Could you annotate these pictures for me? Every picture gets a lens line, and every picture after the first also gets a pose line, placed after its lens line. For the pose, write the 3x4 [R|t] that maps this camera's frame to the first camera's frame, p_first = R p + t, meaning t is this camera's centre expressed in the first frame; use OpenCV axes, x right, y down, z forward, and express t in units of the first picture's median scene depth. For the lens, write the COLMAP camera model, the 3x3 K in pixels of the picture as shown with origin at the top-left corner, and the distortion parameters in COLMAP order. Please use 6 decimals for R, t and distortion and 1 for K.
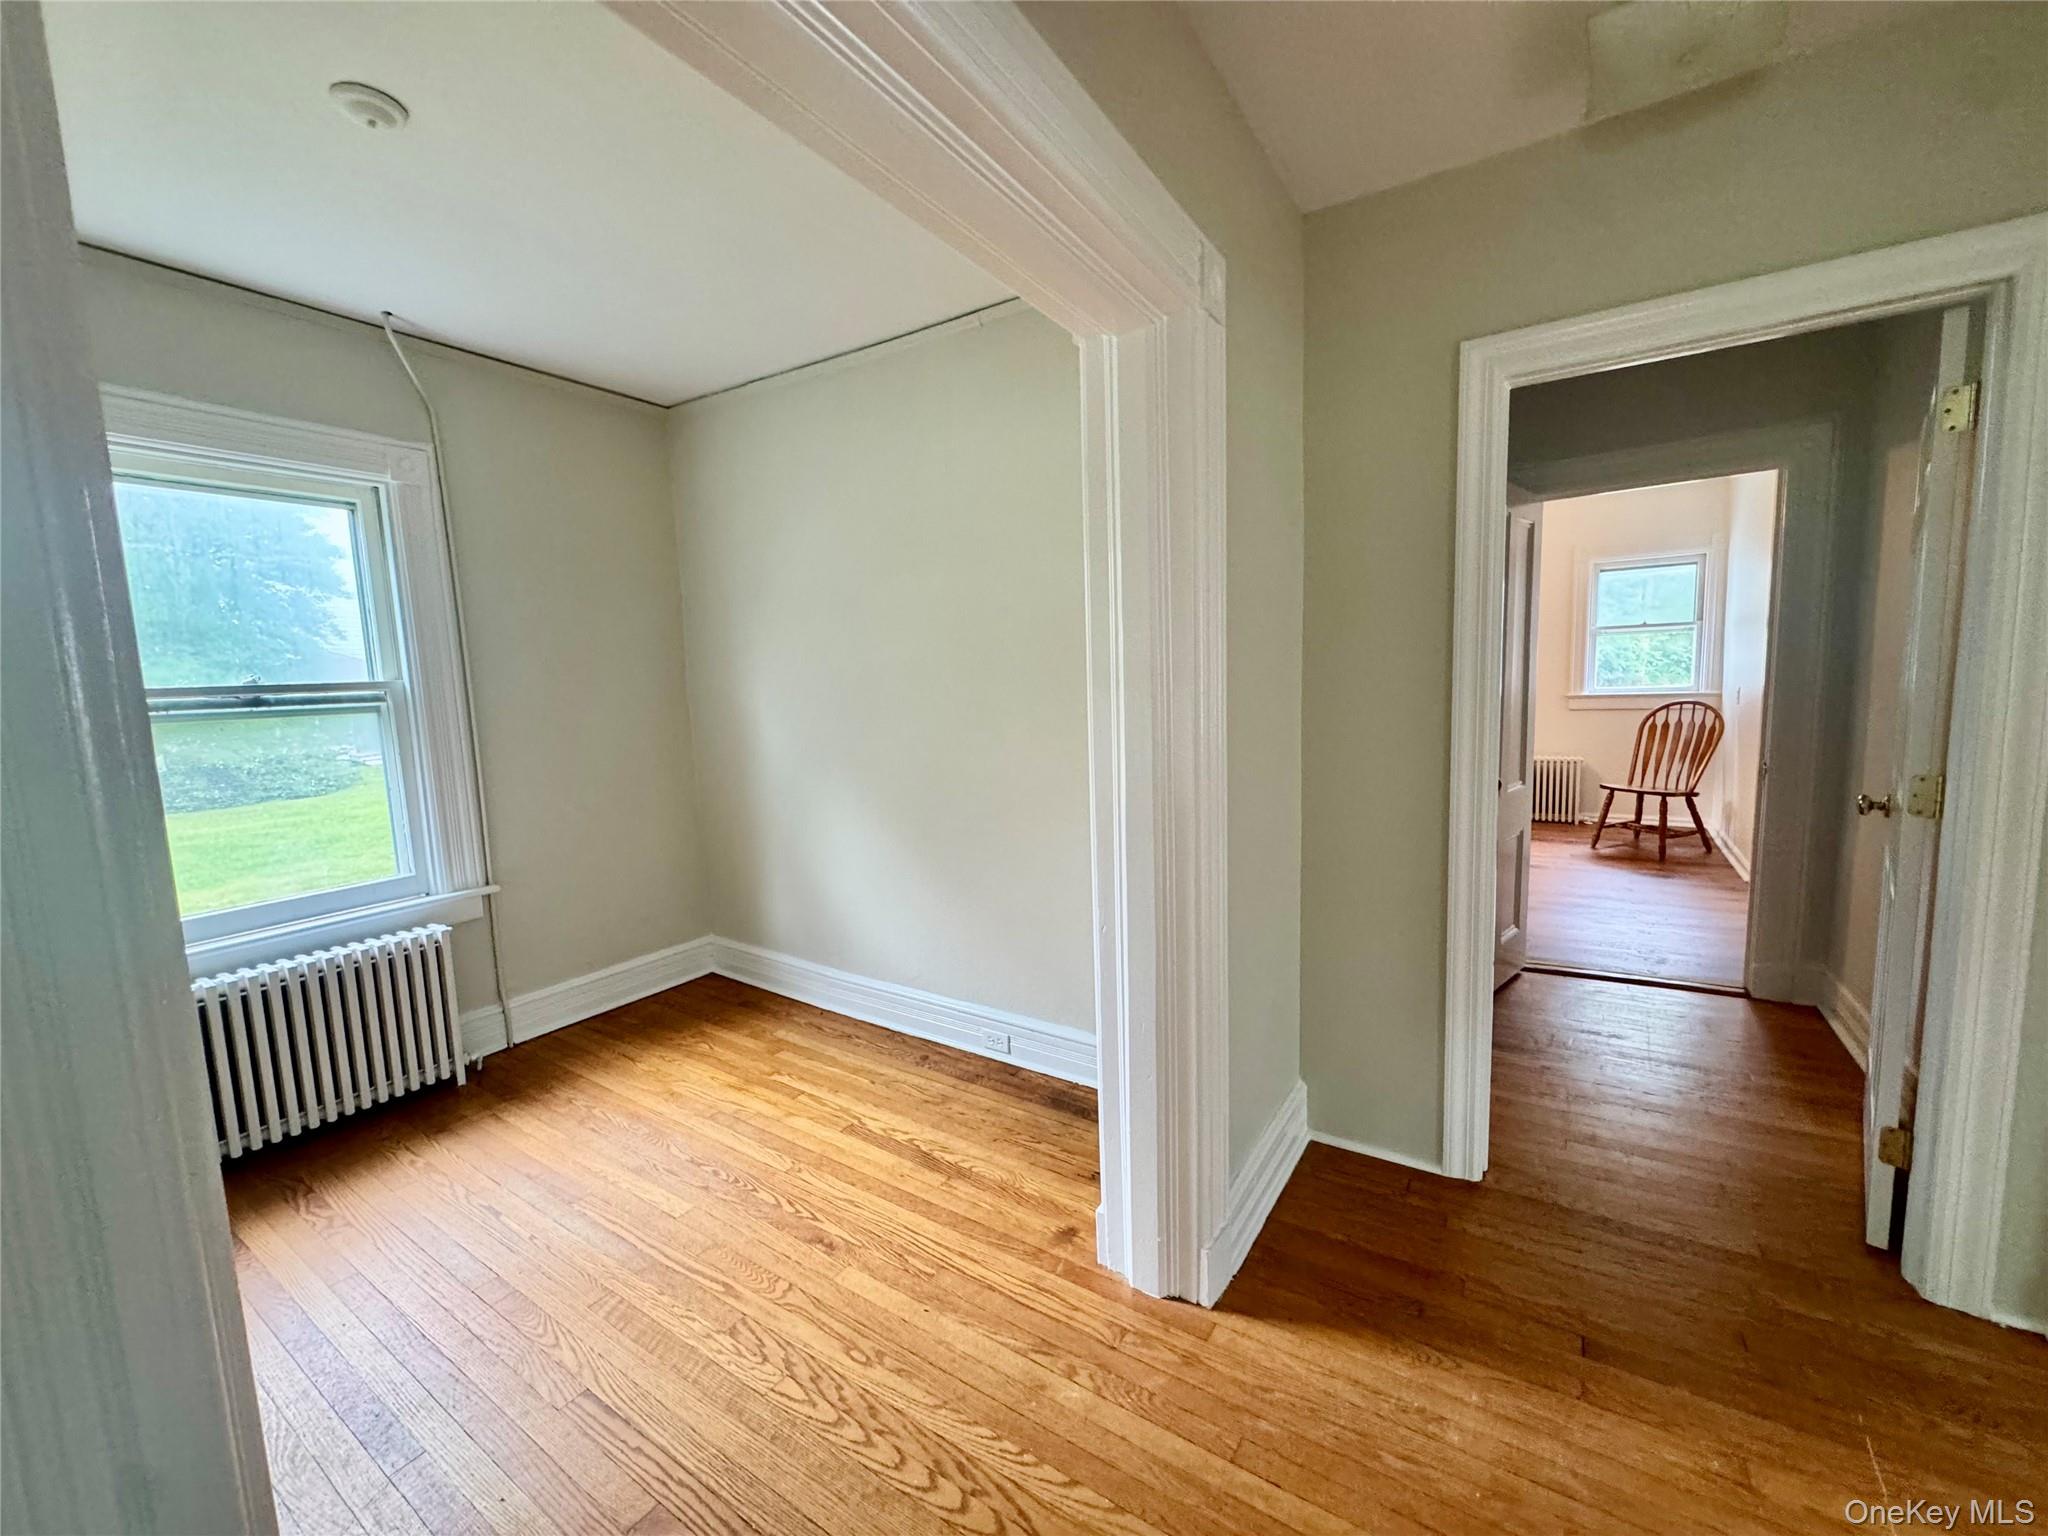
lens RADIAL K [[818.9, 0, 1020.9], [0, 818.9, 767.0], [0, 0, 1]] dist [-0.000226, 0.000190]
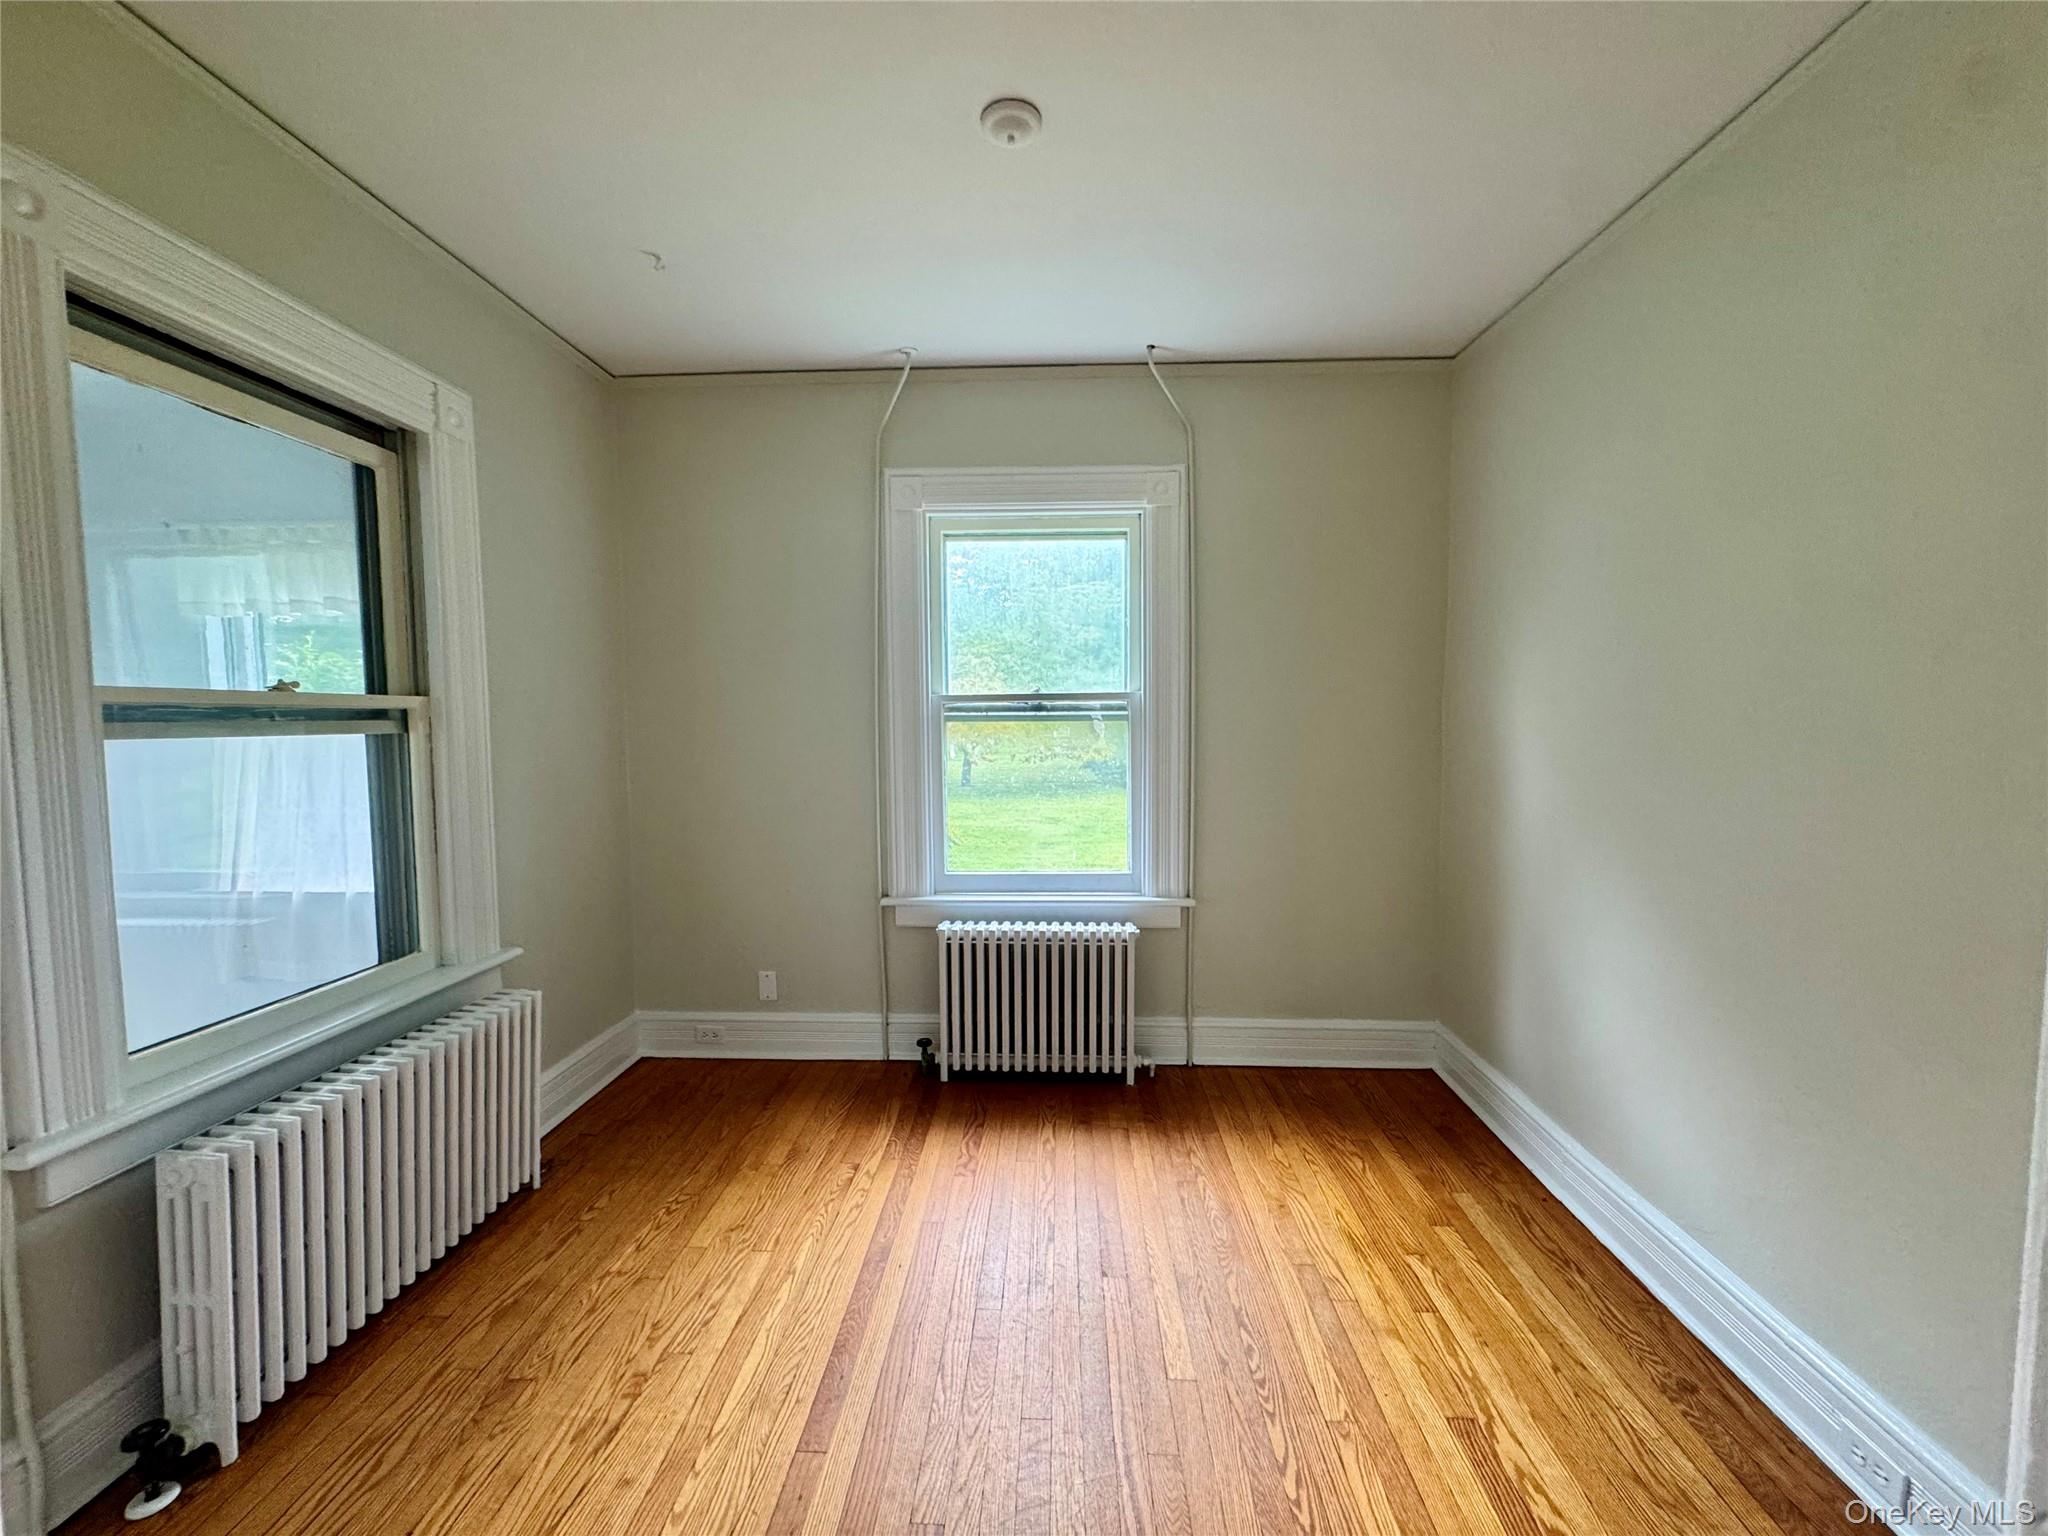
lens RADIAL K [[818.9, 0, 1020.9], [0, 818.9, 767.0], [0, 0, 1]] dist [-0.000226, 0.000190]
pose [[0.515776, 0.088689, -0.852120, 0.086308], [-0.113284, 0.992954, 0.034778, -0.027548], [0.849201, 0.078593, 0.522189, 0.311986]]
